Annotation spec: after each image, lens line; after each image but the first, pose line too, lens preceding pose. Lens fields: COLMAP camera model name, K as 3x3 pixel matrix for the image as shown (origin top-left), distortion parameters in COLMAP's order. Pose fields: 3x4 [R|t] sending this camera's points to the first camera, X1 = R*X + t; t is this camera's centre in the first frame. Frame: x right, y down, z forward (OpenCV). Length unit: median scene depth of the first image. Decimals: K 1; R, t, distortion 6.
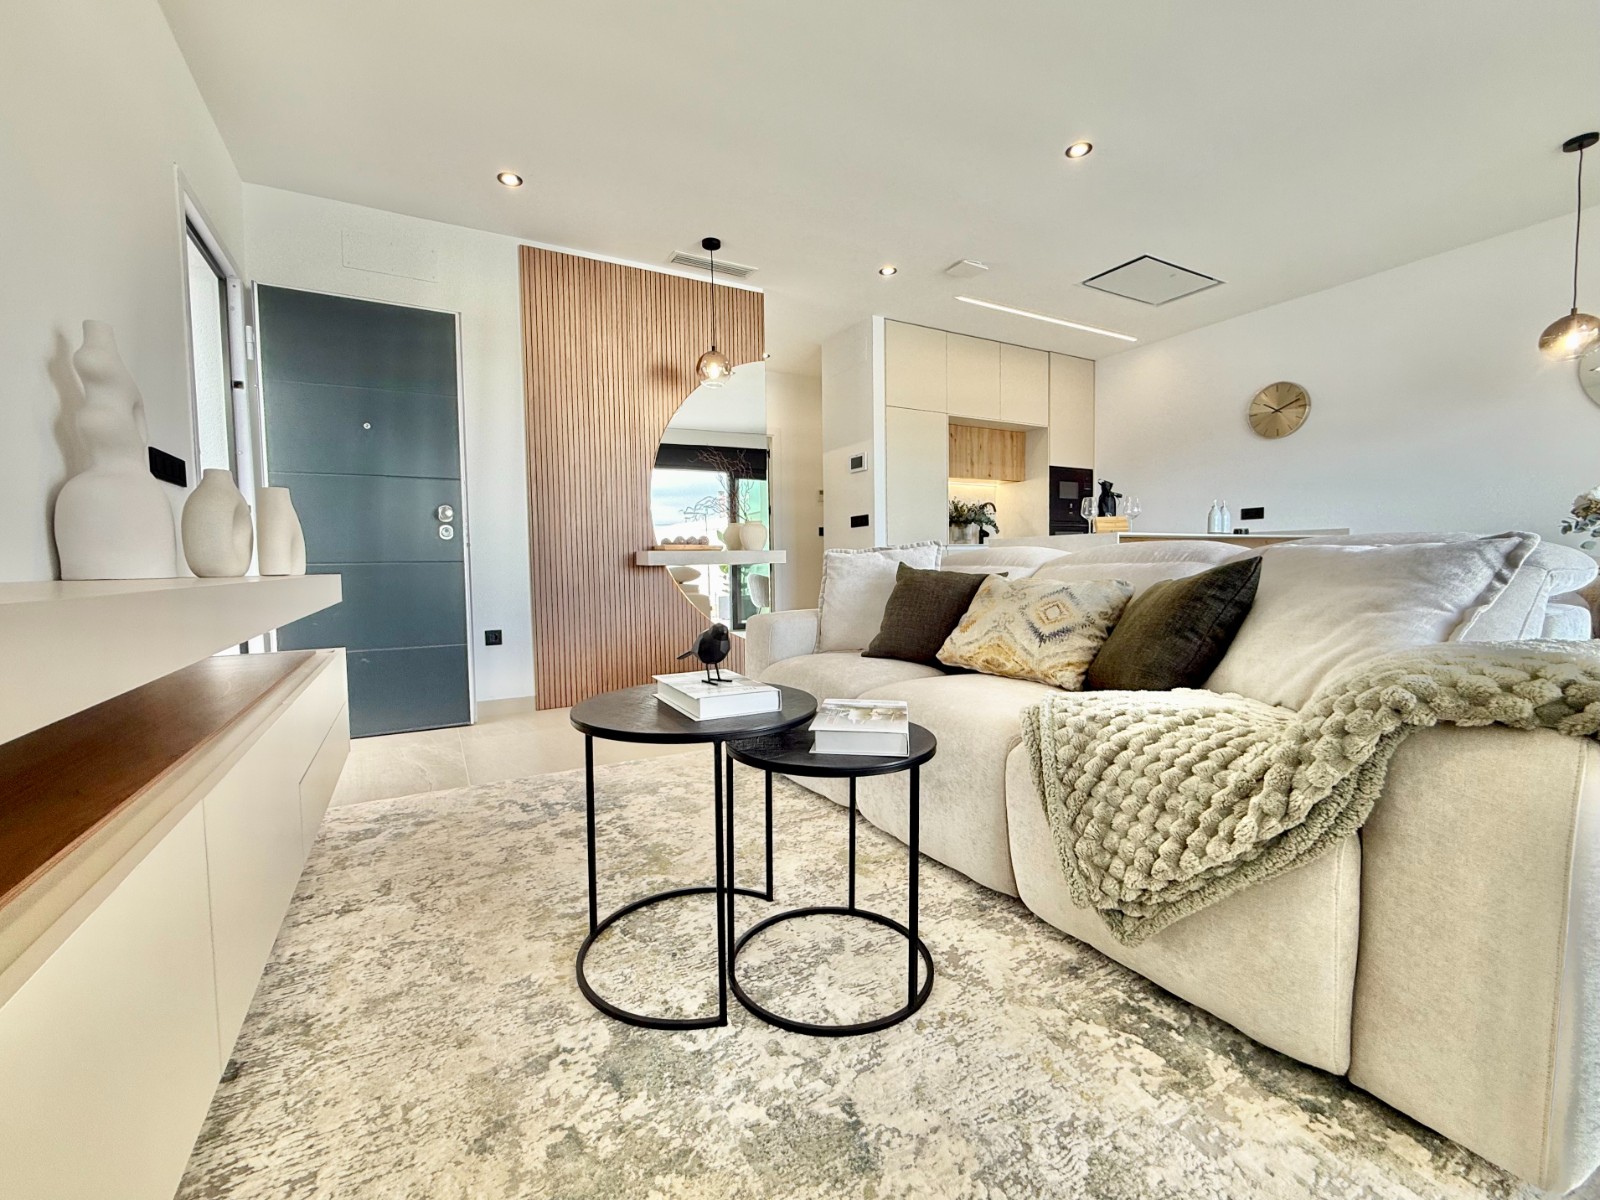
lens RADIAL K [[670.9, 0, 795.4], [0, 670.9, 600.5], [0, 0, 1]] dist [-0.000721, -0.000504]
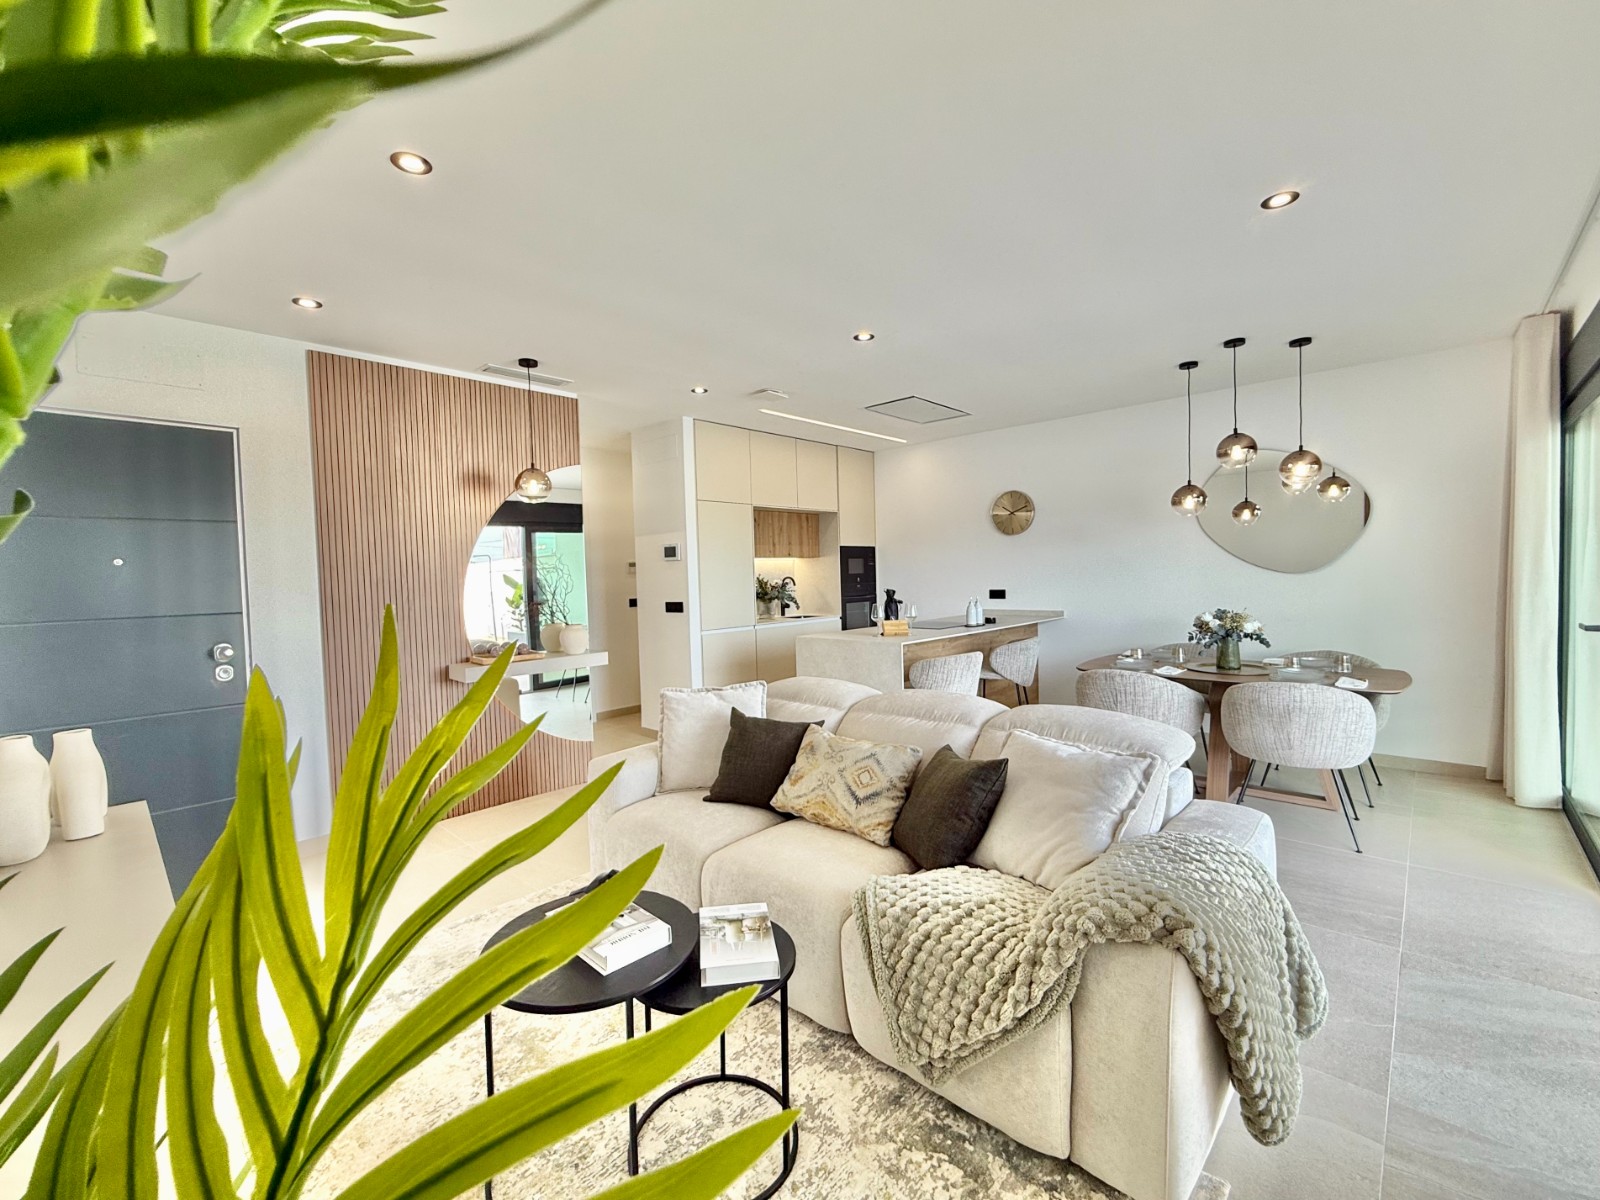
lens RADIAL K [[670.9, 0, 795.4], [0, 670.9, 600.5], [0, 0, 1]] dist [-0.000721, -0.000504]
pose [[0.953417, -0.022554, 0.300810, -0.144938], [0.029000, 0.999435, -0.016979, -0.392892], [-0.300257, 0.024911, 0.953533, -0.215285]]
